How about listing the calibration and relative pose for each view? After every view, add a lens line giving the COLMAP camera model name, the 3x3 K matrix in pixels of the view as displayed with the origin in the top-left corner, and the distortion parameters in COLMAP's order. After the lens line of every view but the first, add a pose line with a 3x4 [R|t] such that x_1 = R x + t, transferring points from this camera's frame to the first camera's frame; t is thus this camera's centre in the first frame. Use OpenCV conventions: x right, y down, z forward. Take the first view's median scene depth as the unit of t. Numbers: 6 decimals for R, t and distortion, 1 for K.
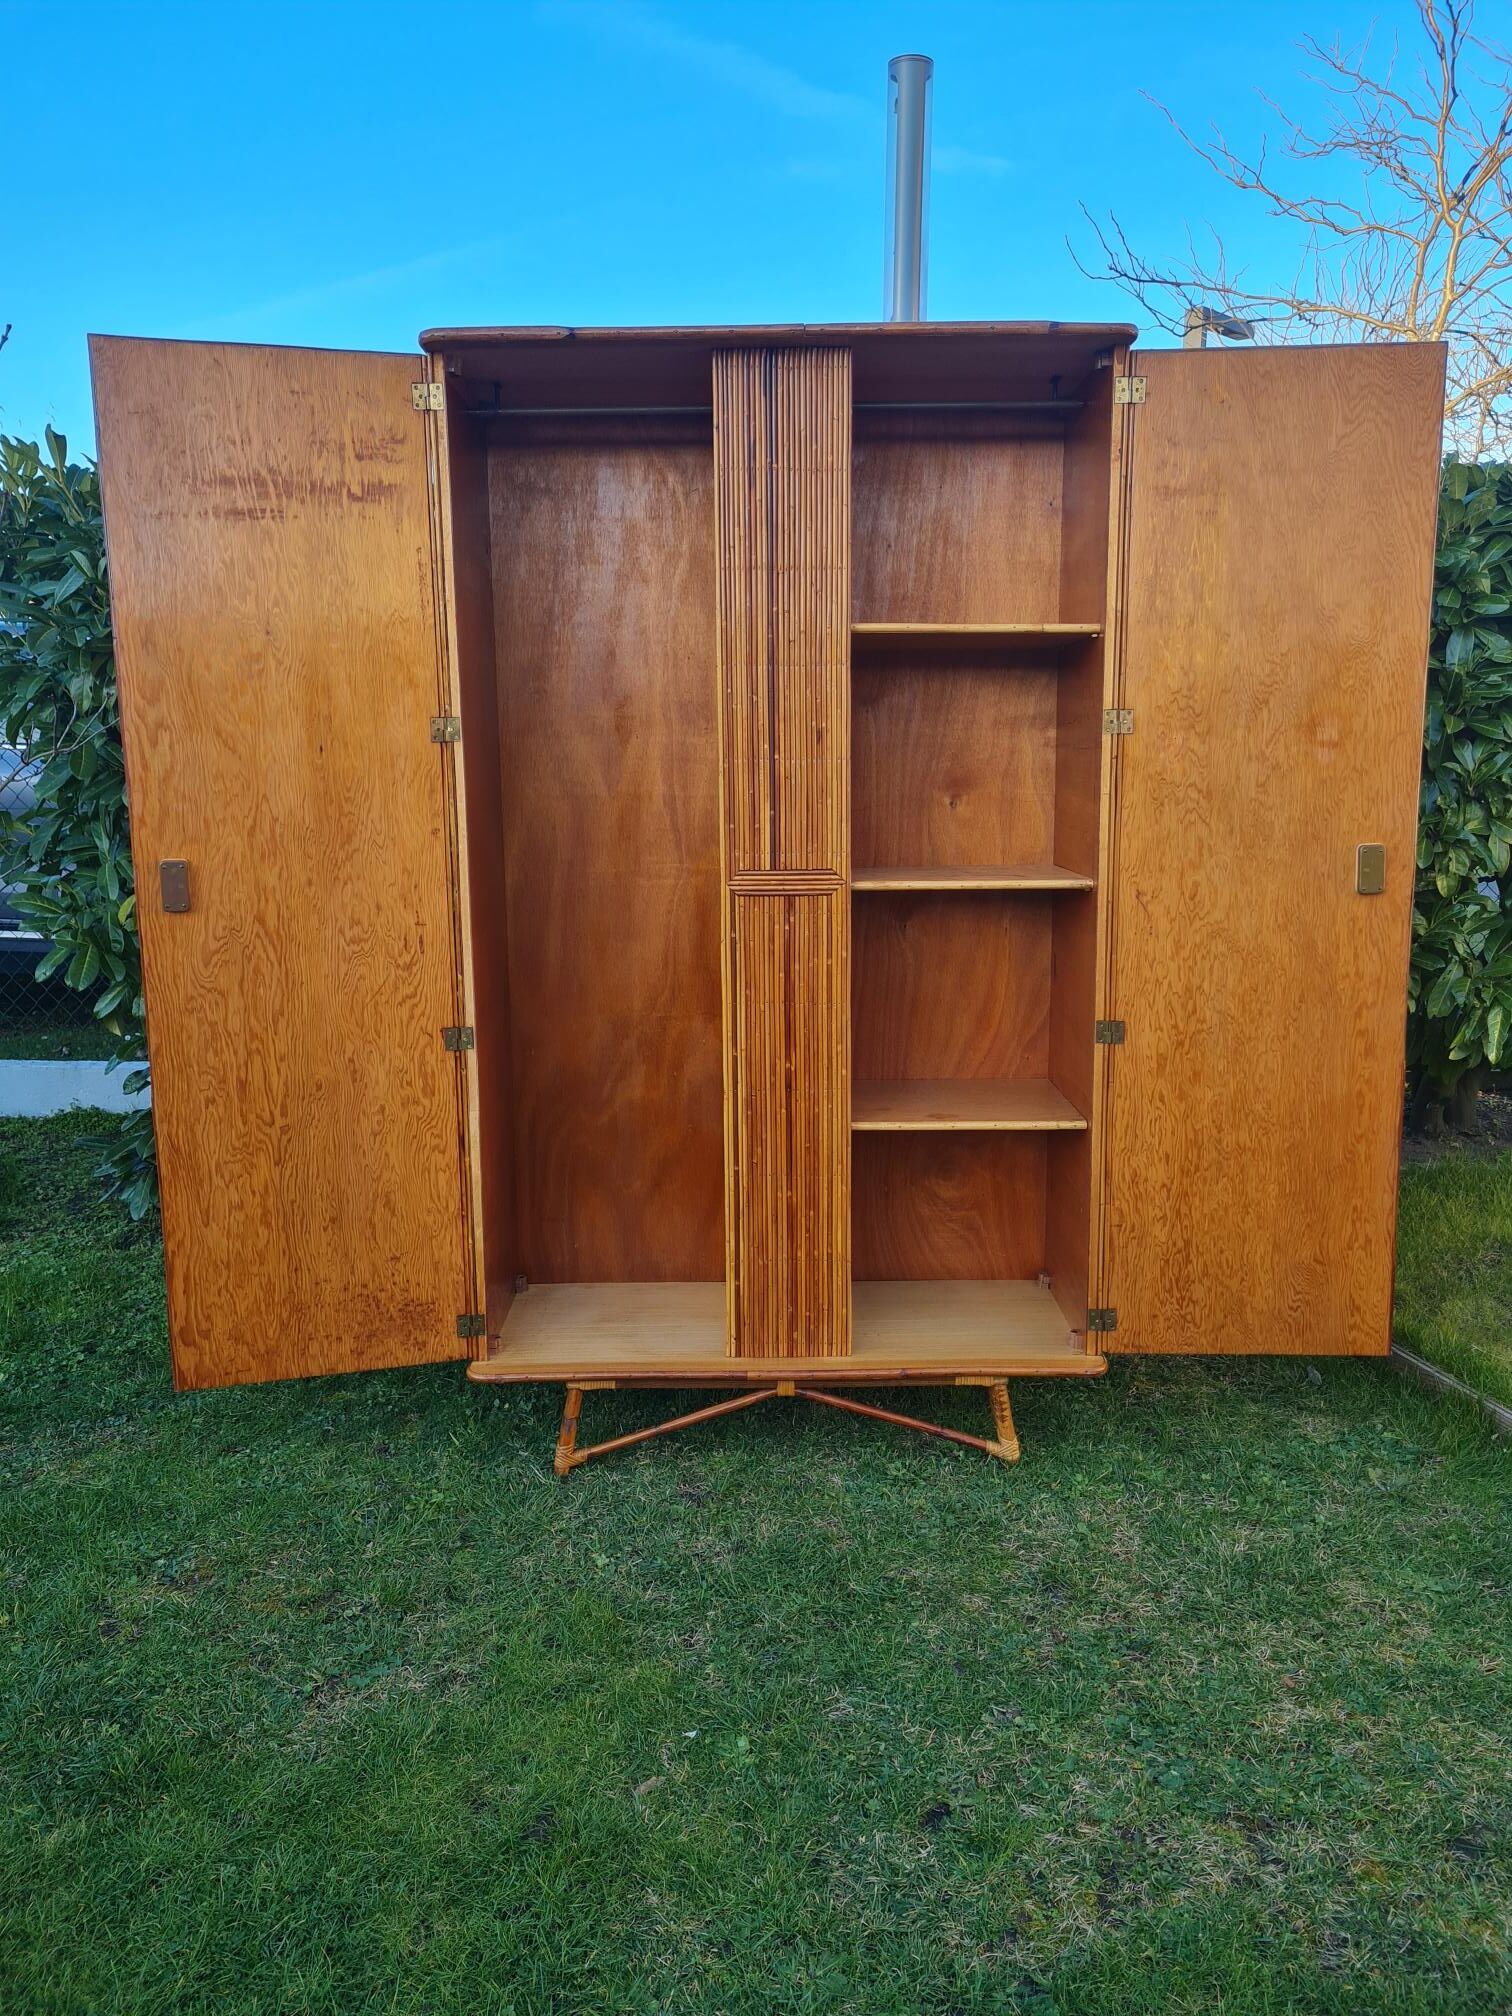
lens RADIAL K [[1528.6, 0, 754.4], [0, 1528.6, 1004.3], [0, 0, 1]] dist [0.062338, -0.050675]
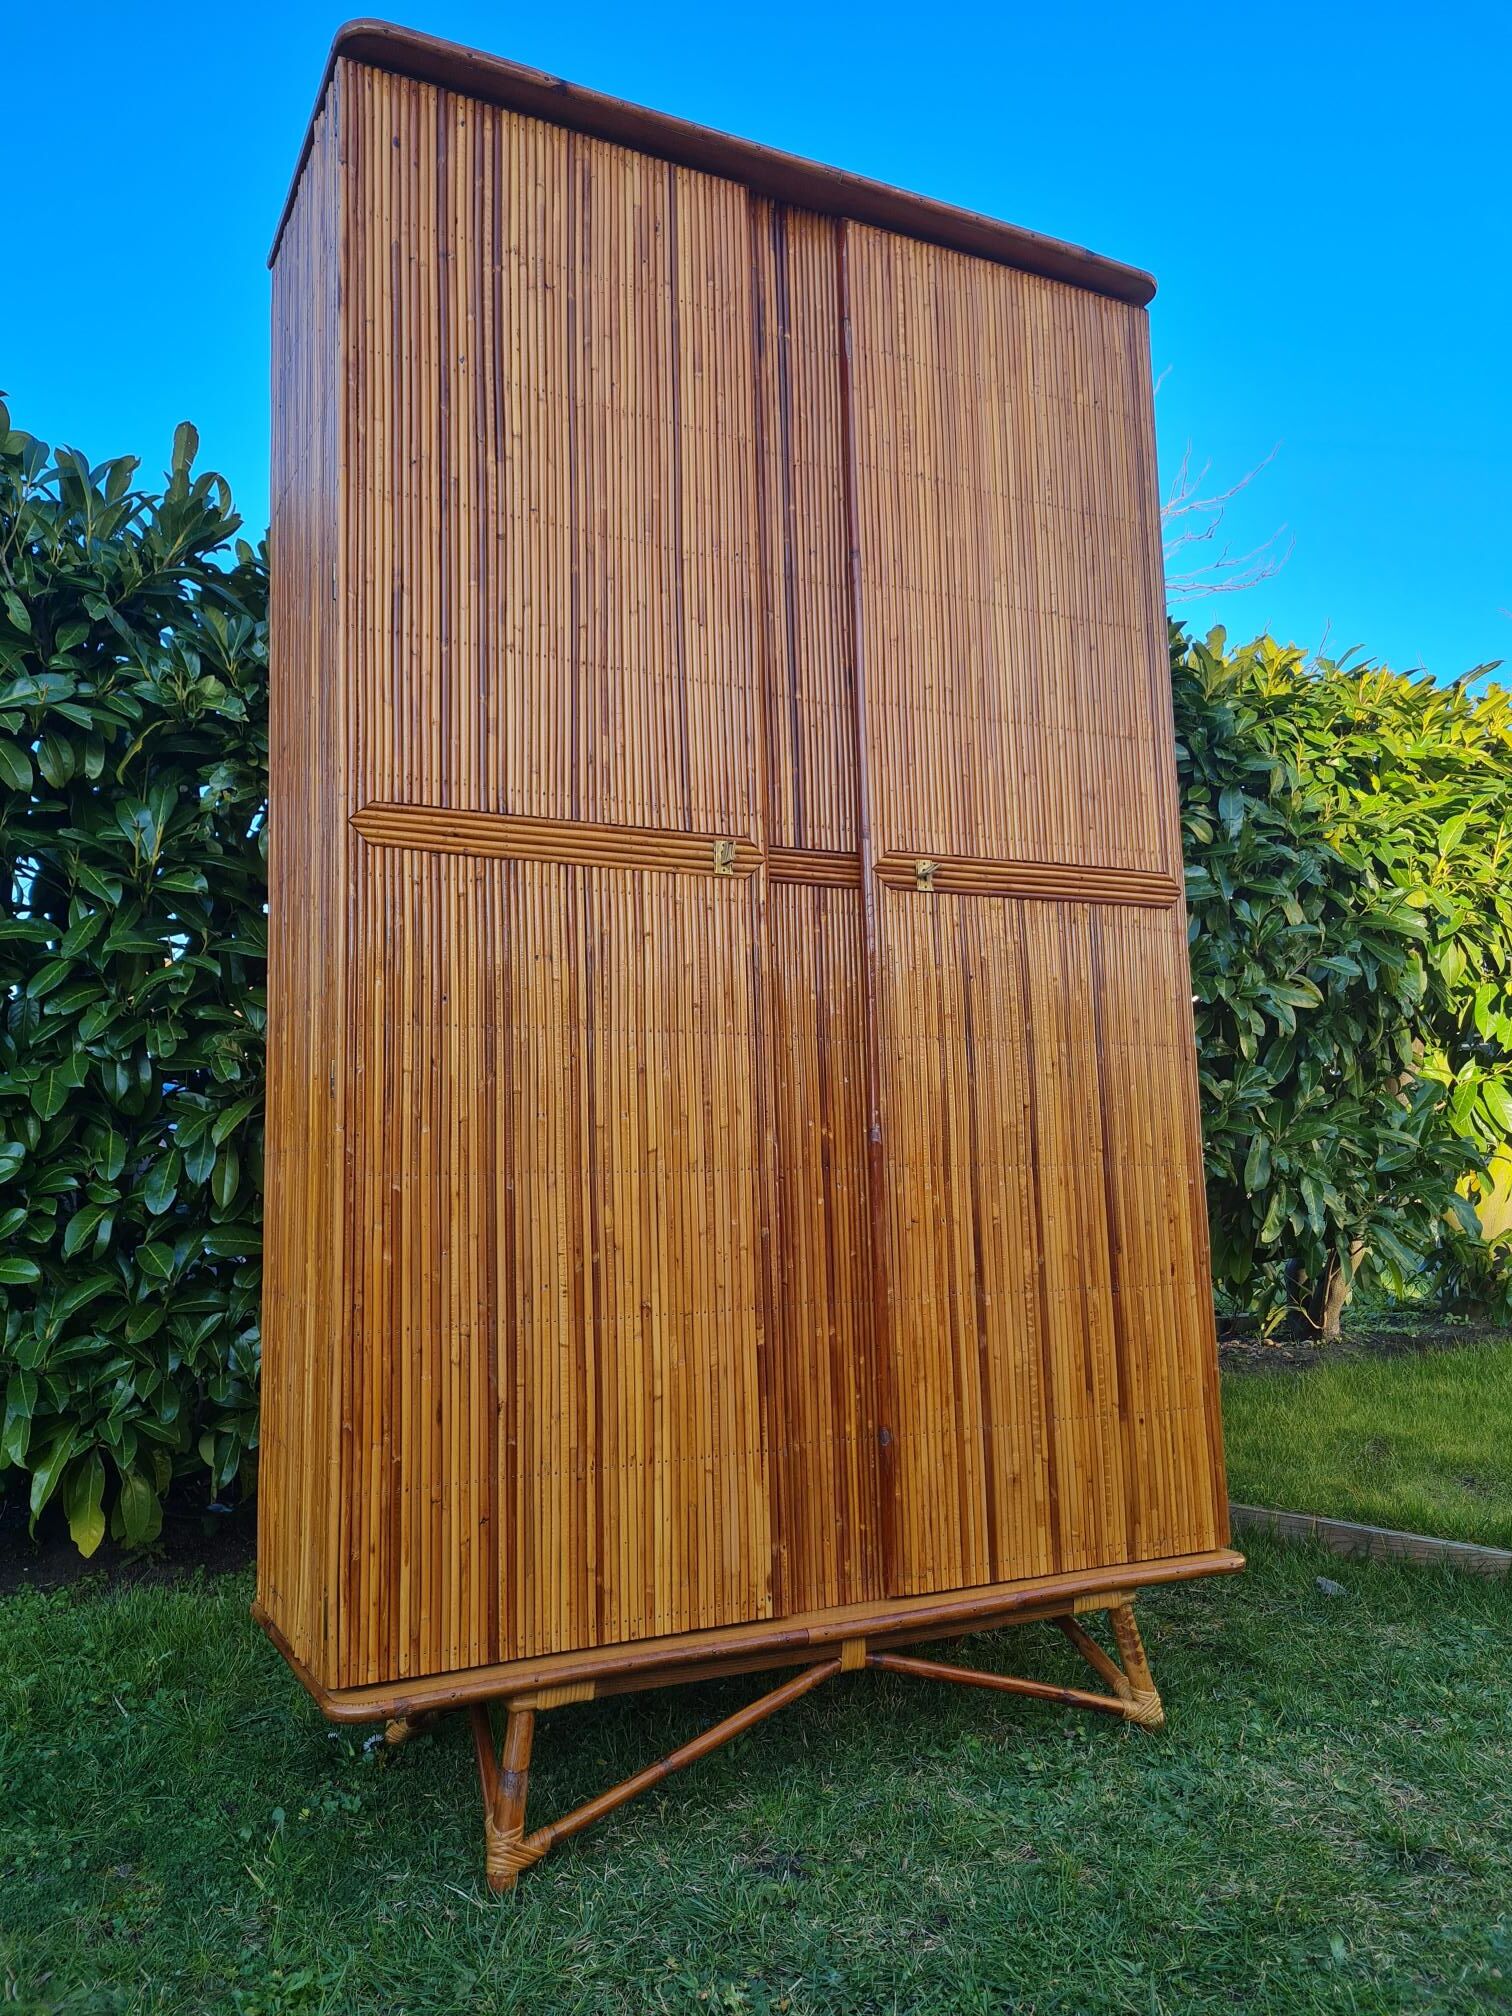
lens RADIAL K [[1528.6, 0, 756.6], [0, 1528.6, 1003.6], [0, 0, 1]] dist [0.062338, -0.050675]
pose [[0.895489, 0.044950, 0.442807, -0.305277], [0.090405, 0.955778, -0.279849, 0.171657], [-0.435804, 0.290633, 0.851825, 0.414888]]
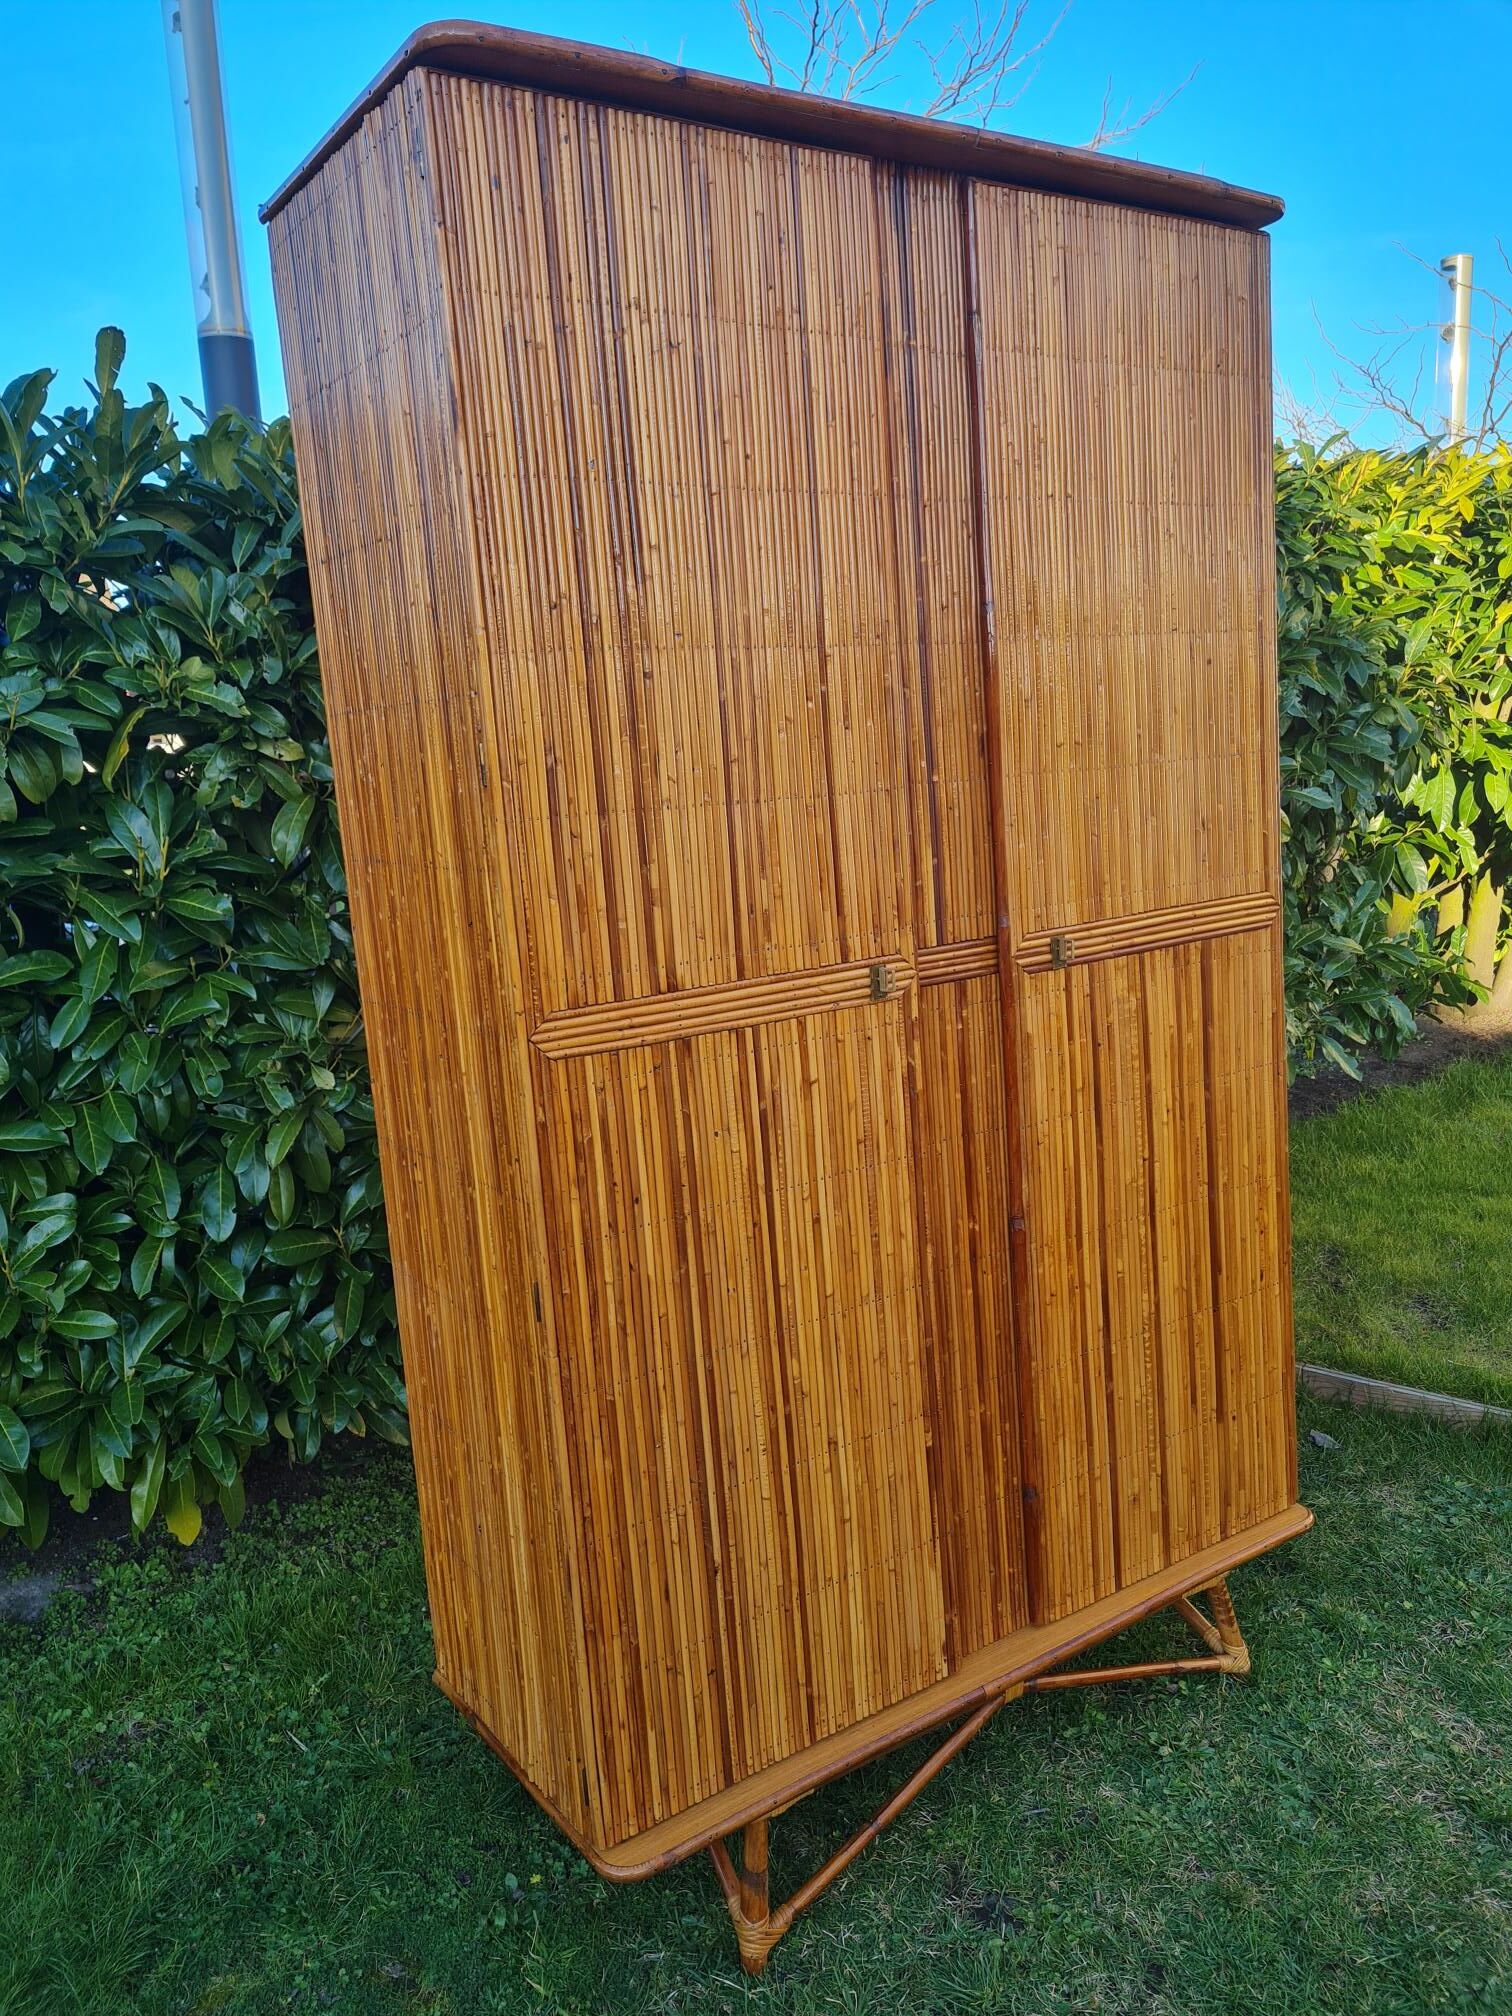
lens RADIAL K [[1528.6, 0, 745.4], [0, 1528.6, 1008.6], [0, 0, 1]] dist [0.062338, -0.050675]
pose [[0.831079, -0.137622, 0.538859, -0.415598], [0.155731, 0.987726, 0.012077, -0.079003], [-0.533907, 0.073880, 0.842310, 0.463428]]
